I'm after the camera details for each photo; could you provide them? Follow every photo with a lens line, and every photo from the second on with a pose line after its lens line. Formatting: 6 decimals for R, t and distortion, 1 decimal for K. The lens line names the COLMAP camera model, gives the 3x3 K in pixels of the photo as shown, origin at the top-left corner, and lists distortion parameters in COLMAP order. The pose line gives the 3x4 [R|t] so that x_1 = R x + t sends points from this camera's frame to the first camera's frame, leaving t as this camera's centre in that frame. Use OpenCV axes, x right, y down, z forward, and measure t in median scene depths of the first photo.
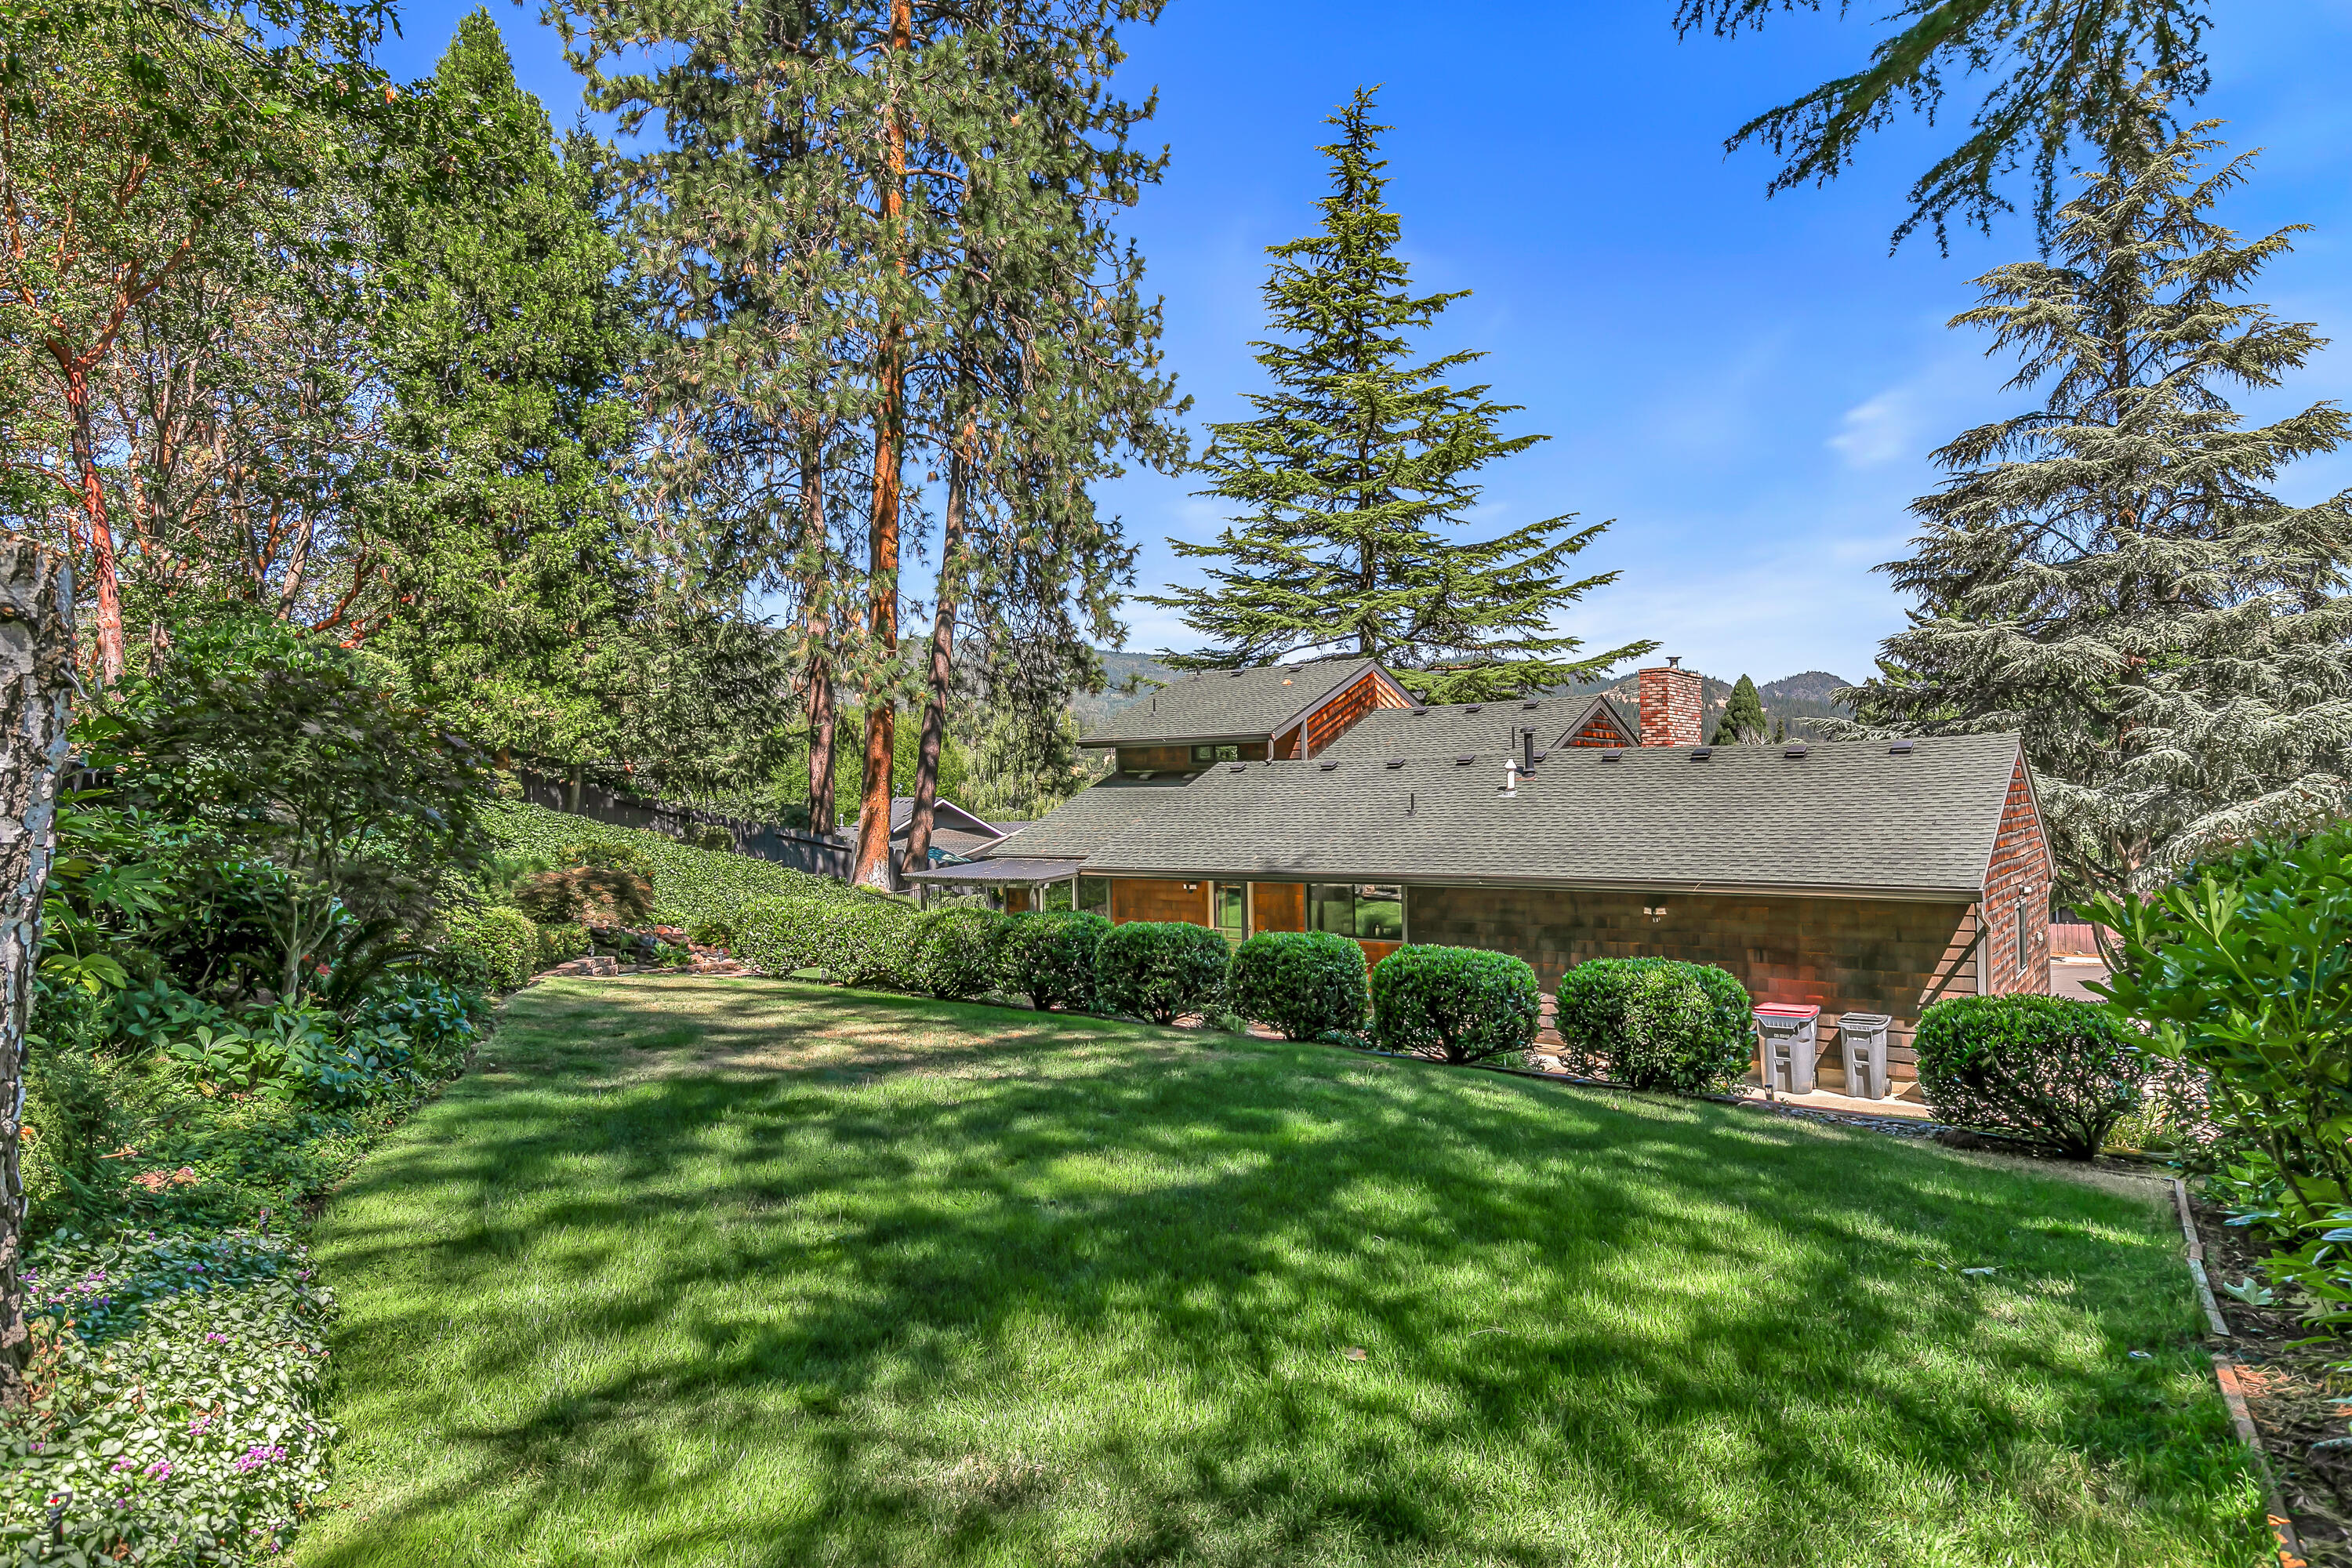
lens RADIAL K [[1337.5, 0, 1176.0], [0, 1337.5, 784.0], [0, 0, 1]] dist [-0.006436, -0.001342]
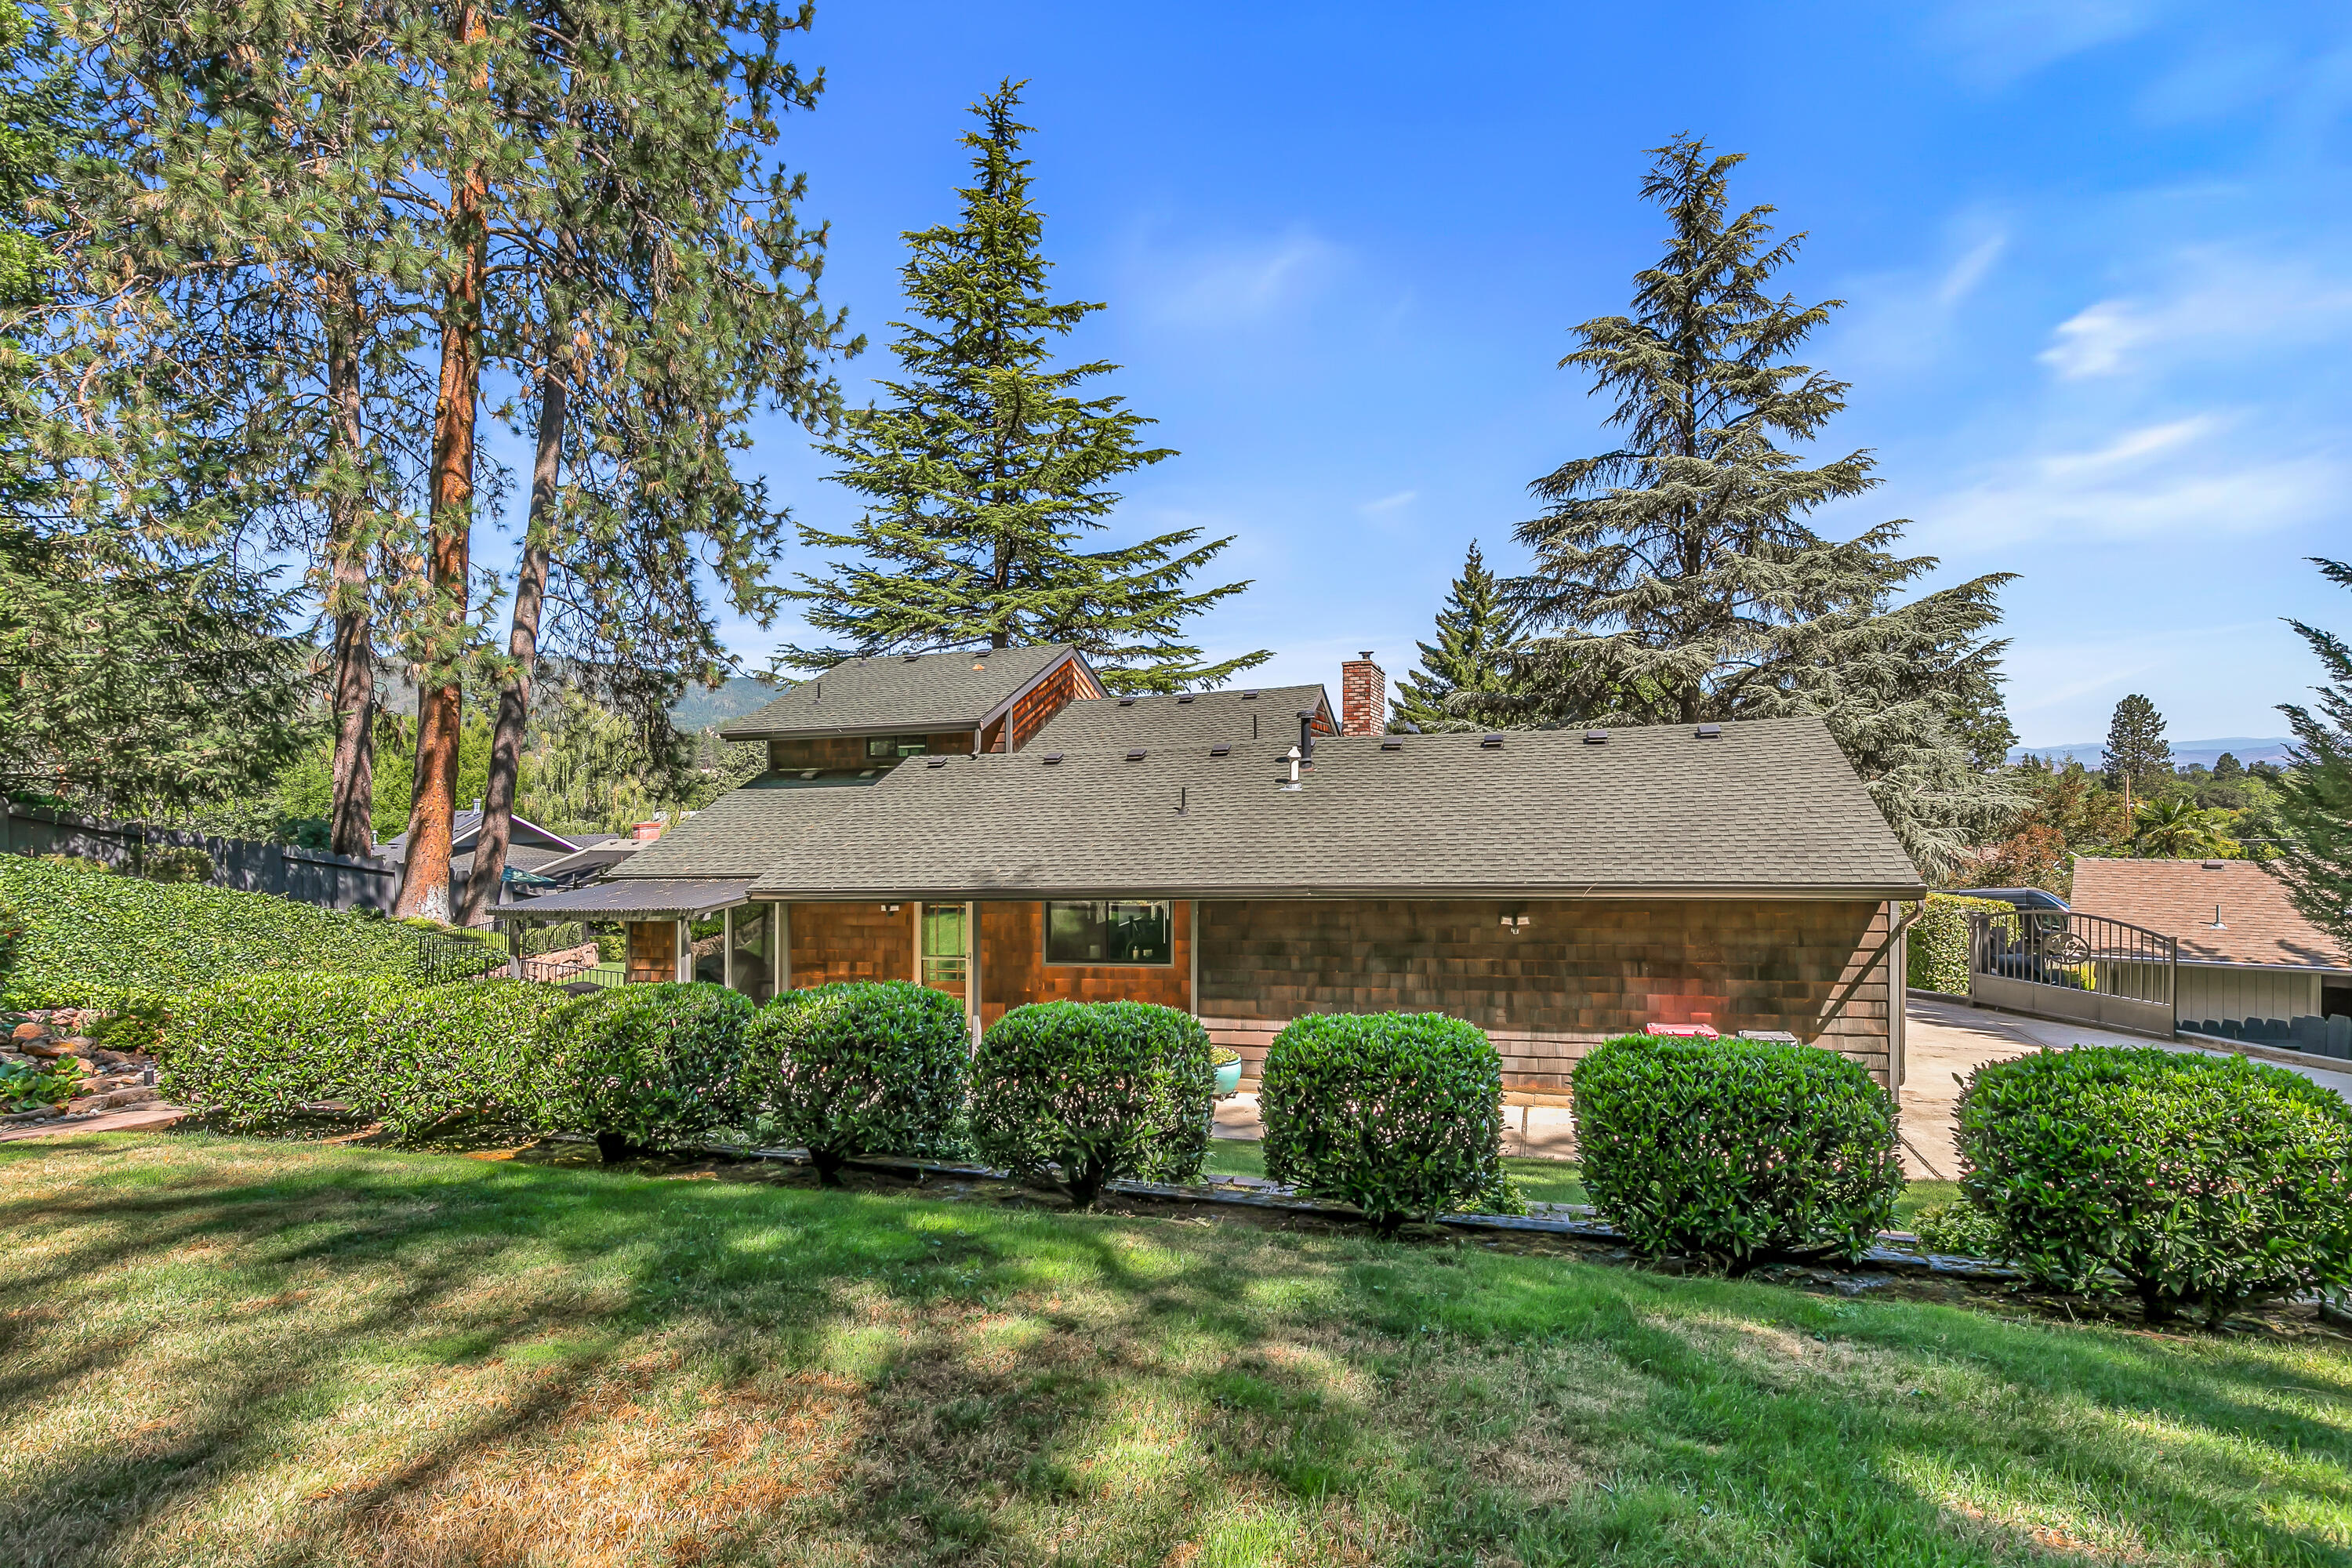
lens RADIAL K [[1182.6, 0, 1166.5], [0, 1182.6, 741.9], [0, 0, 1]] dist [0.003325, 0.000358]
pose [[0.941100, 0.005031, 0.338092, -0.061196], [0.009969, 0.999042, -0.042615, 0.007197], [-0.337982, 0.043476, 0.940148, 0.221684]]
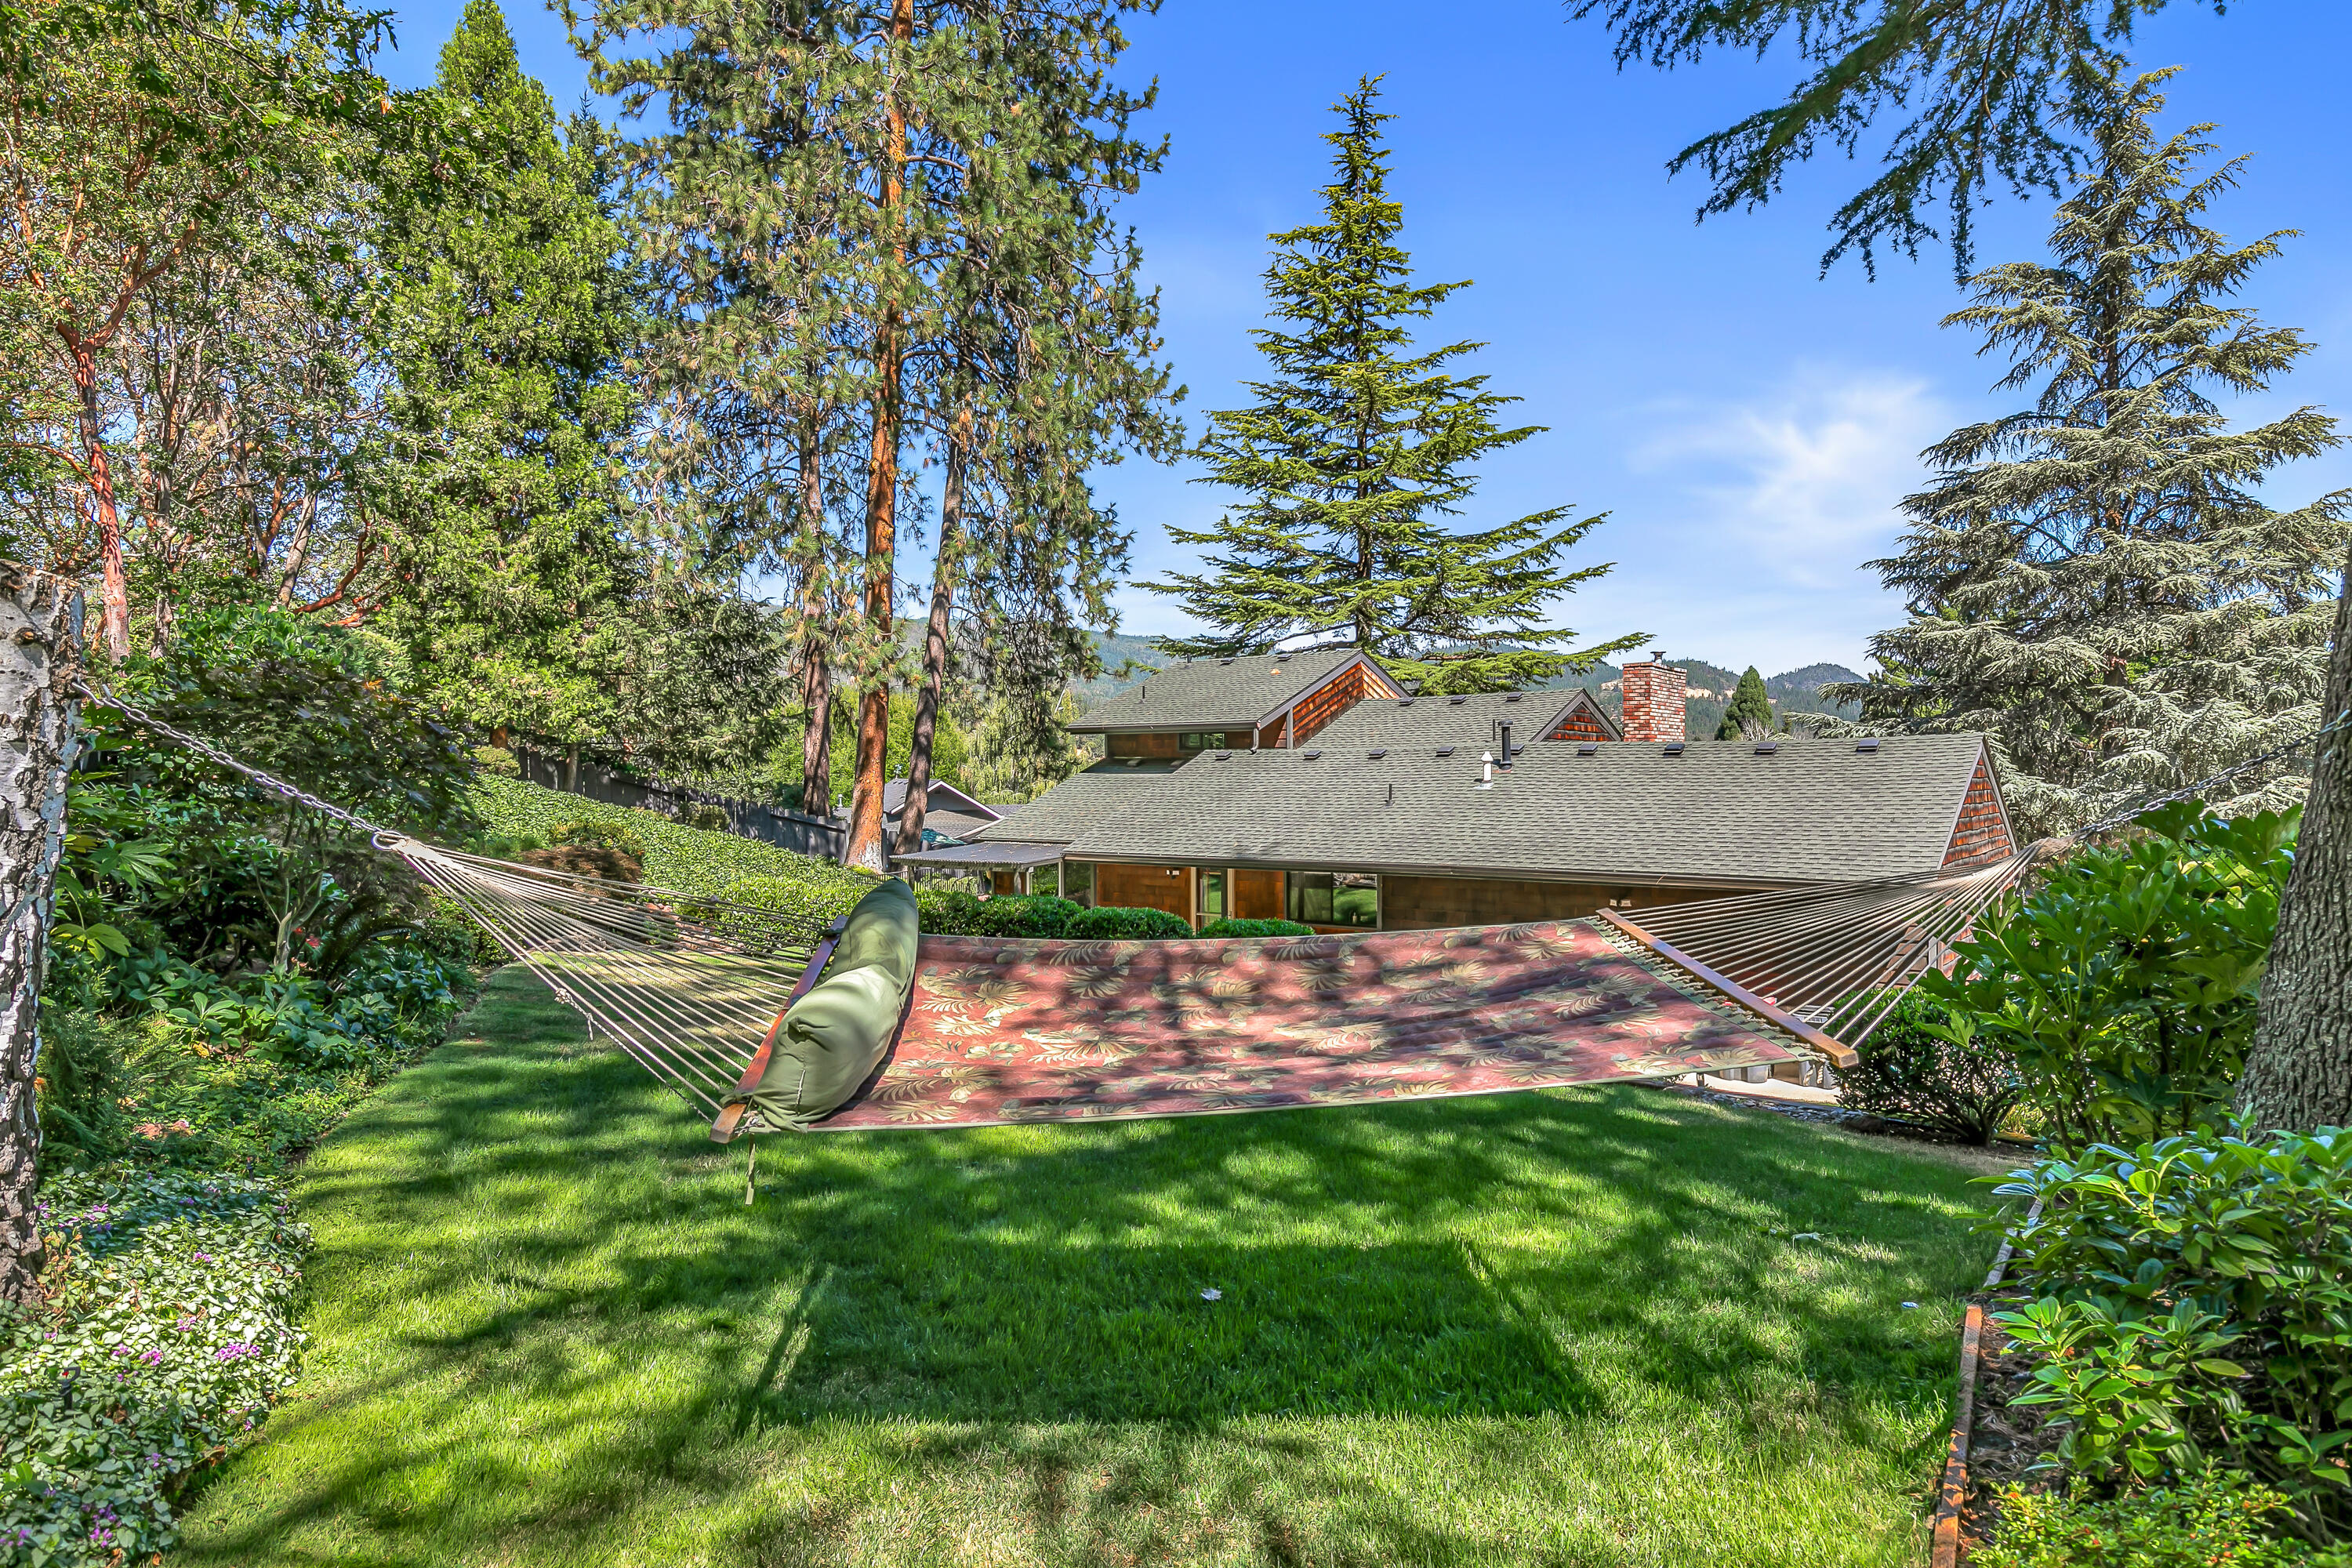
lens RADIAL K [[1340.3, 0, 1176.0], [0, 1340.3, 784.0], [0, 0, 1]] dist [-0.011265, 0.000612]
pose [[0.999906, 0.013502, -0.002435, 0.010477], [-0.013472, 0.999840, 0.011792, -0.001781], [0.002594, -0.011758, 0.999928, -0.012904]]
